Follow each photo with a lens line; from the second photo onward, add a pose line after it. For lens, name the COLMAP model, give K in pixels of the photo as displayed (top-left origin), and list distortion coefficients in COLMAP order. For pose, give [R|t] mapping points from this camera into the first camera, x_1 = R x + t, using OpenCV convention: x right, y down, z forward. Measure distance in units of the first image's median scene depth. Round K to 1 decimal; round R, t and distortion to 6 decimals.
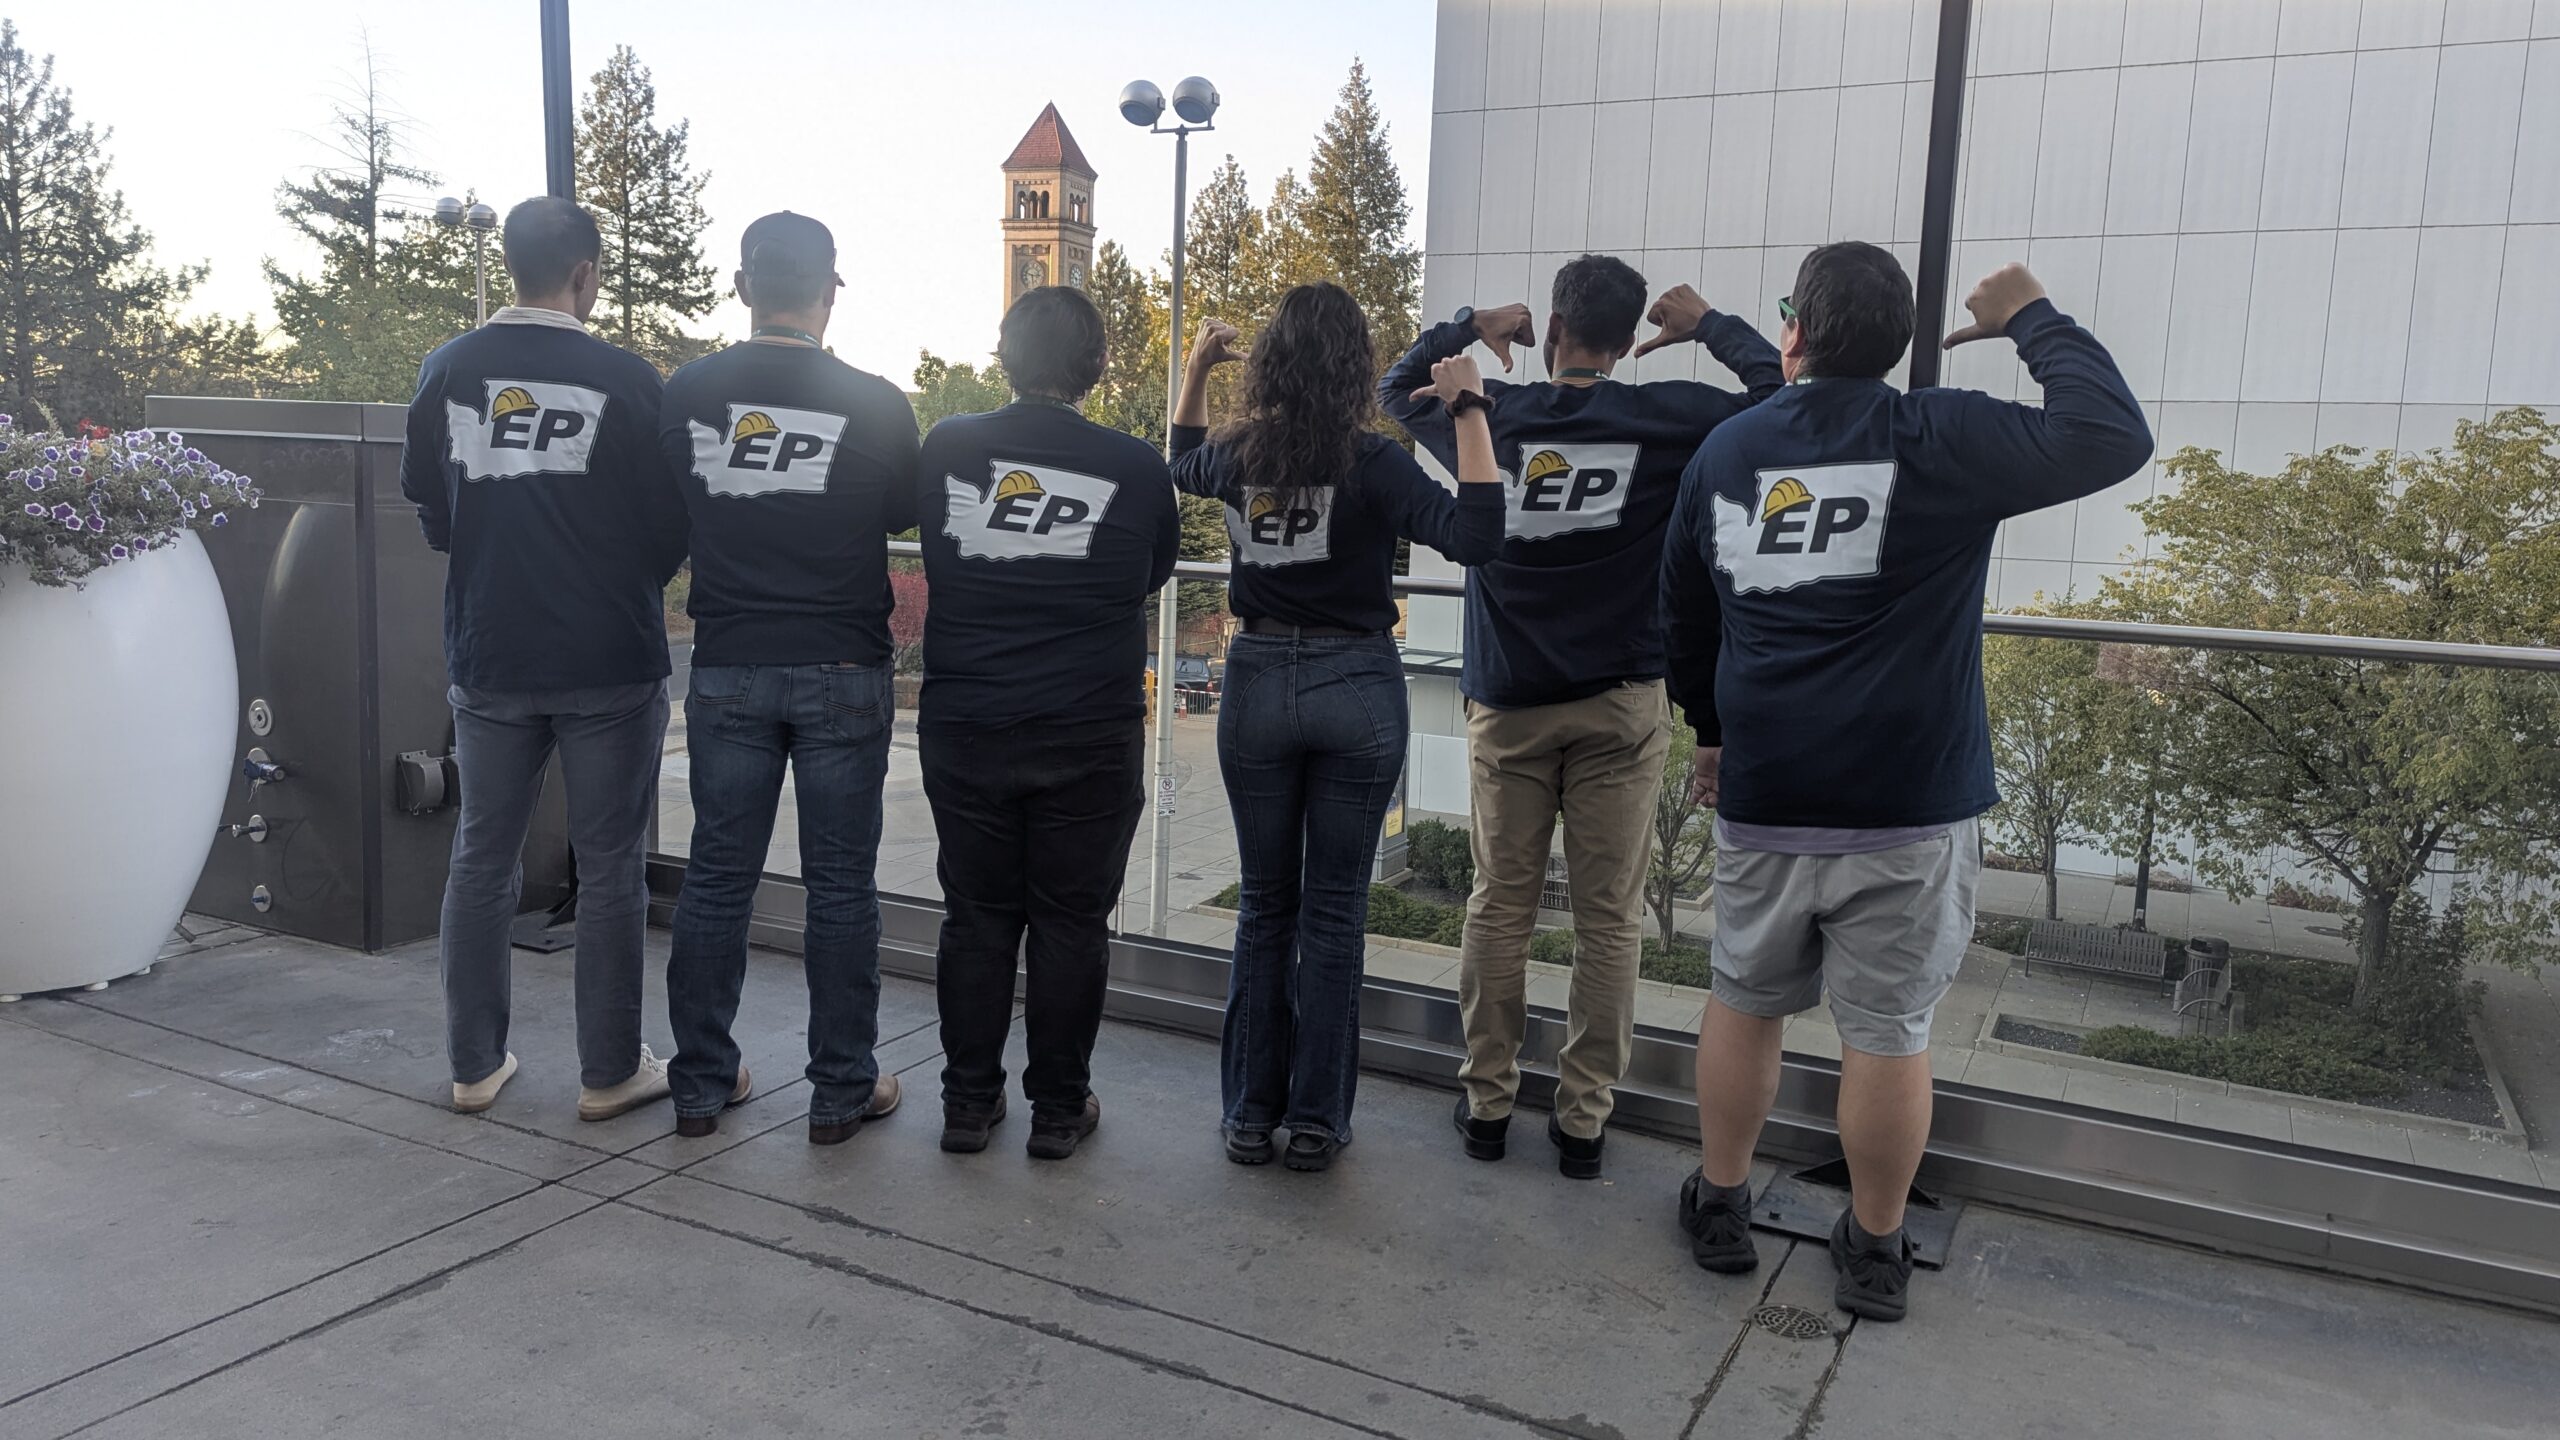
lens RADIAL K [[1737.2, 0, 1270.5], [0, 1737.2, 651.2], [0, 0, 1]] dist [0.044591, -0.004751]
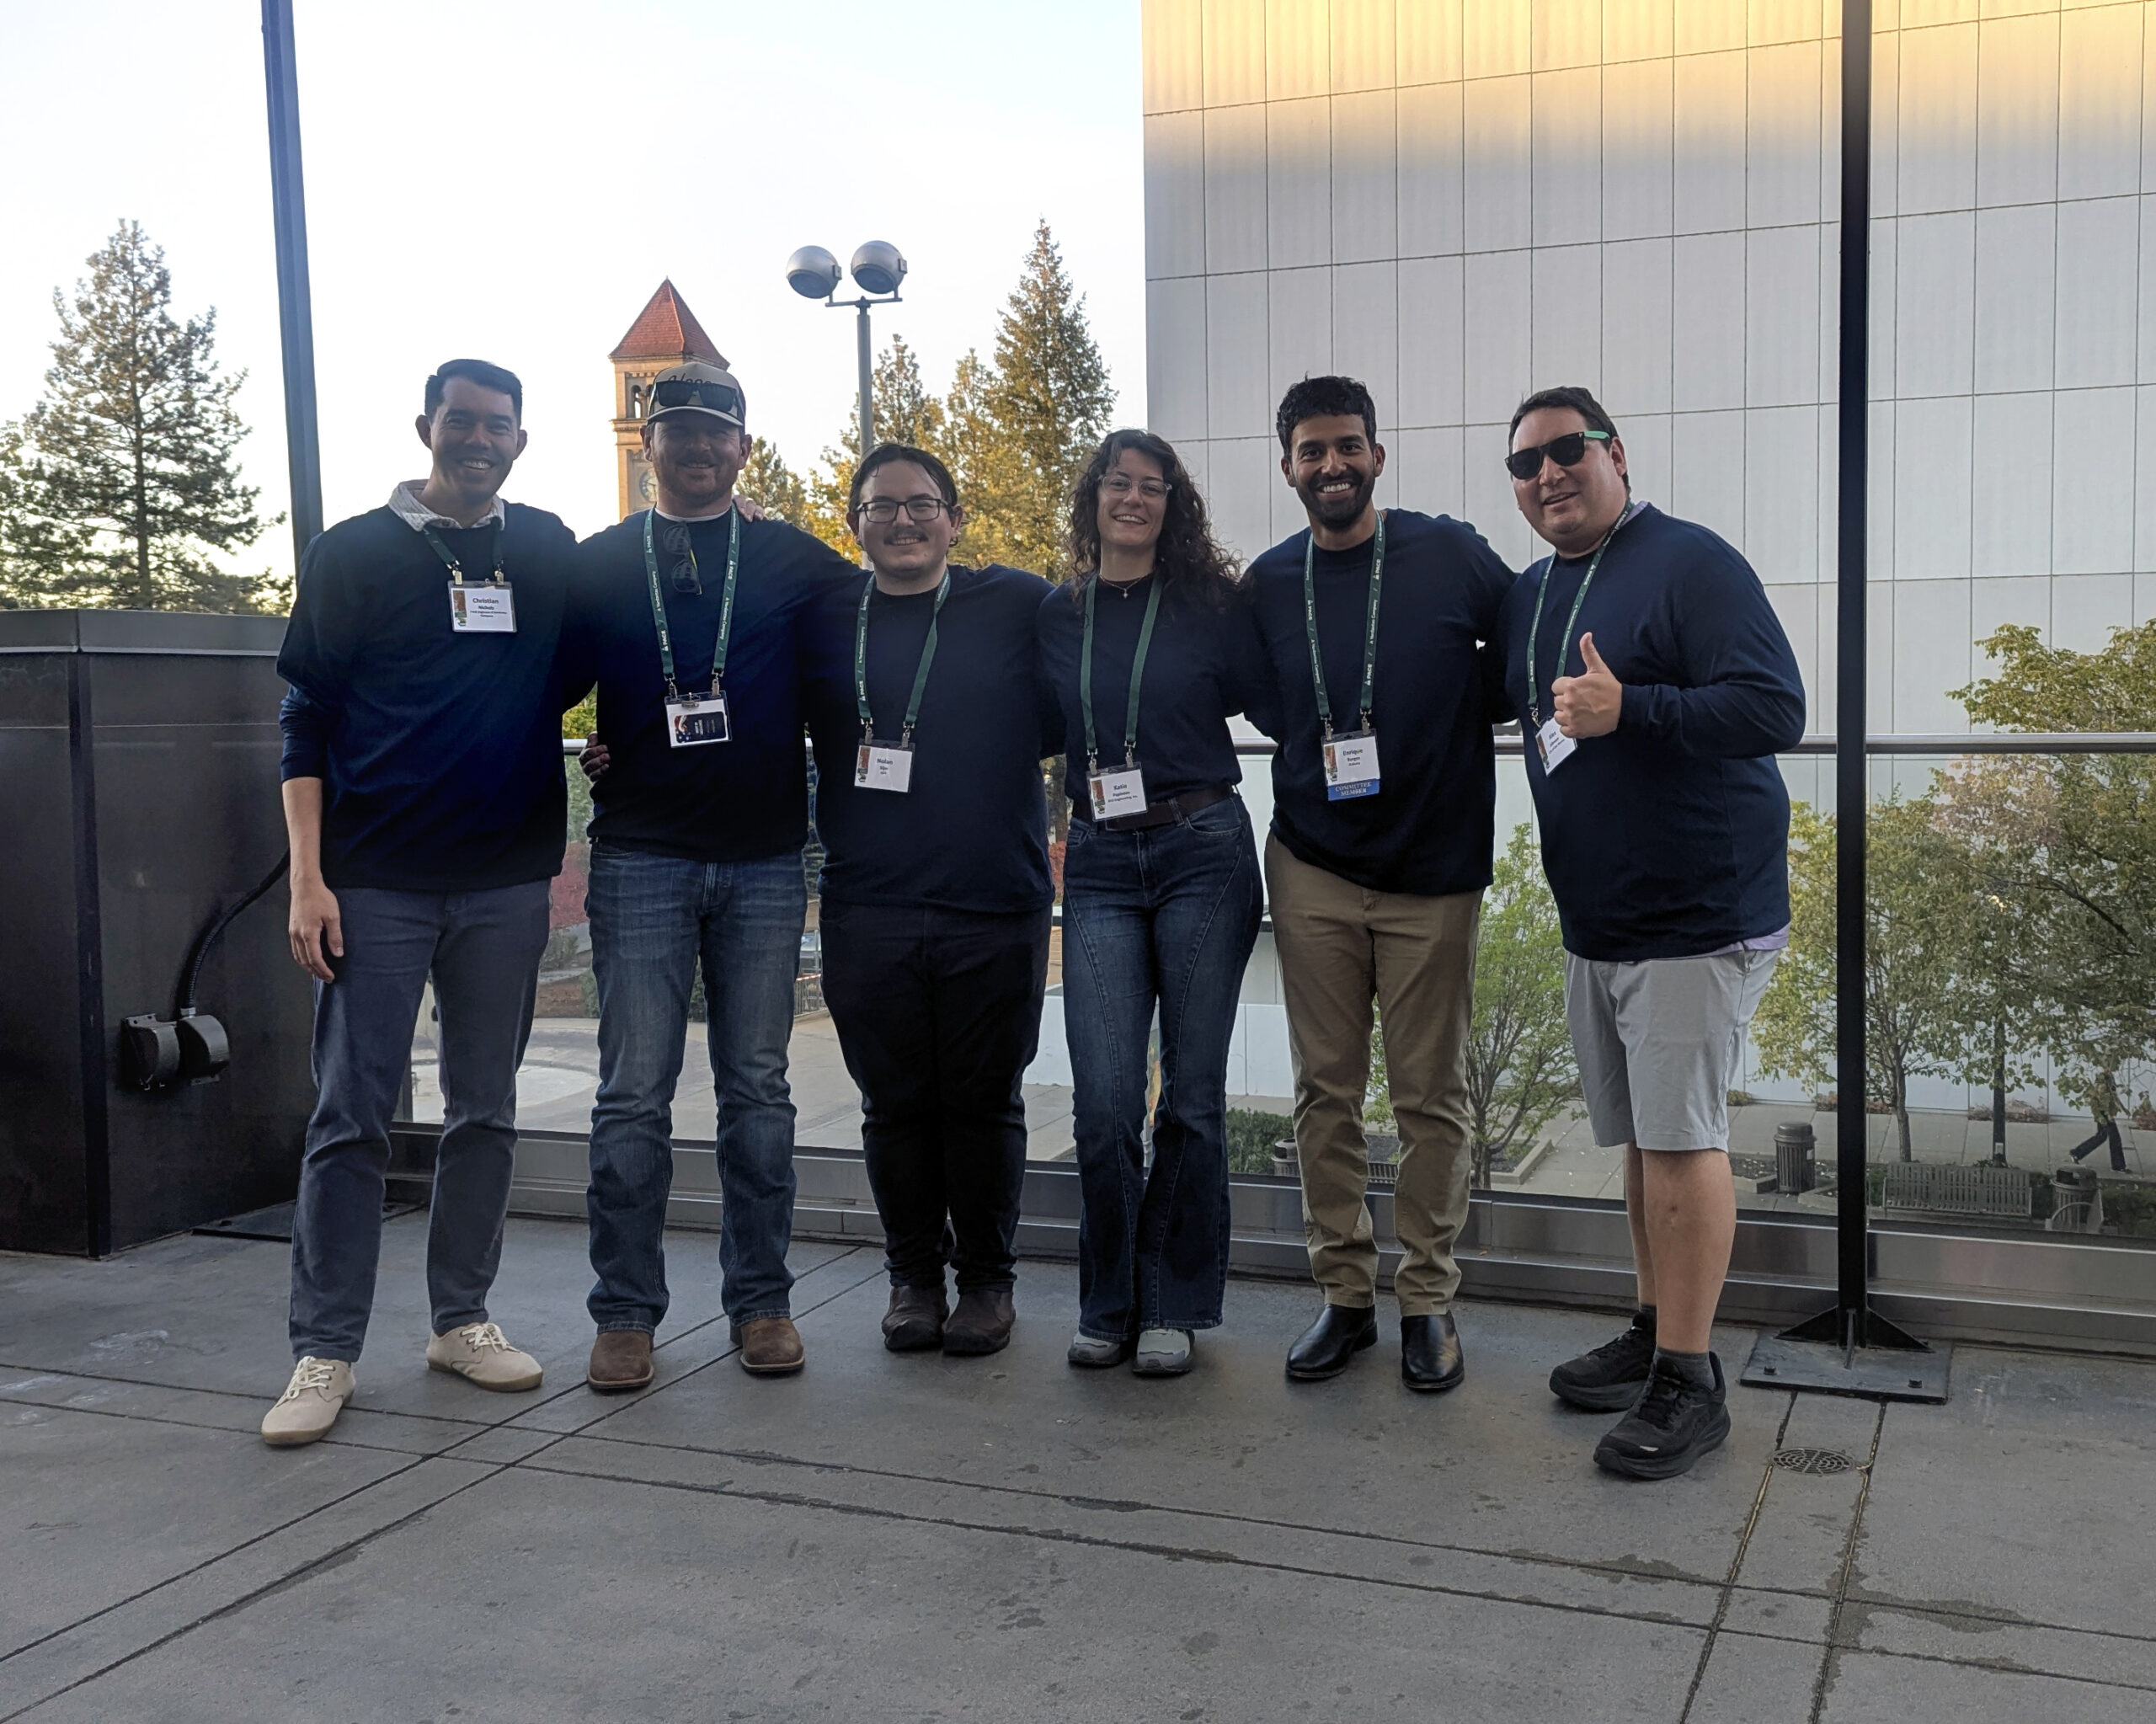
lens RADIAL K [[2273.6, 0, 1078.0], [0, 2273.6, 862.0], [0, 0, 1]] dist [0.050091, -0.019949]
pose [[0.989786, -0.051989, 0.132741, -0.112494], [0.060477, 0.996320, -0.060736, 0.047595], [-0.129095, 0.068143, 0.989288, -0.096134]]
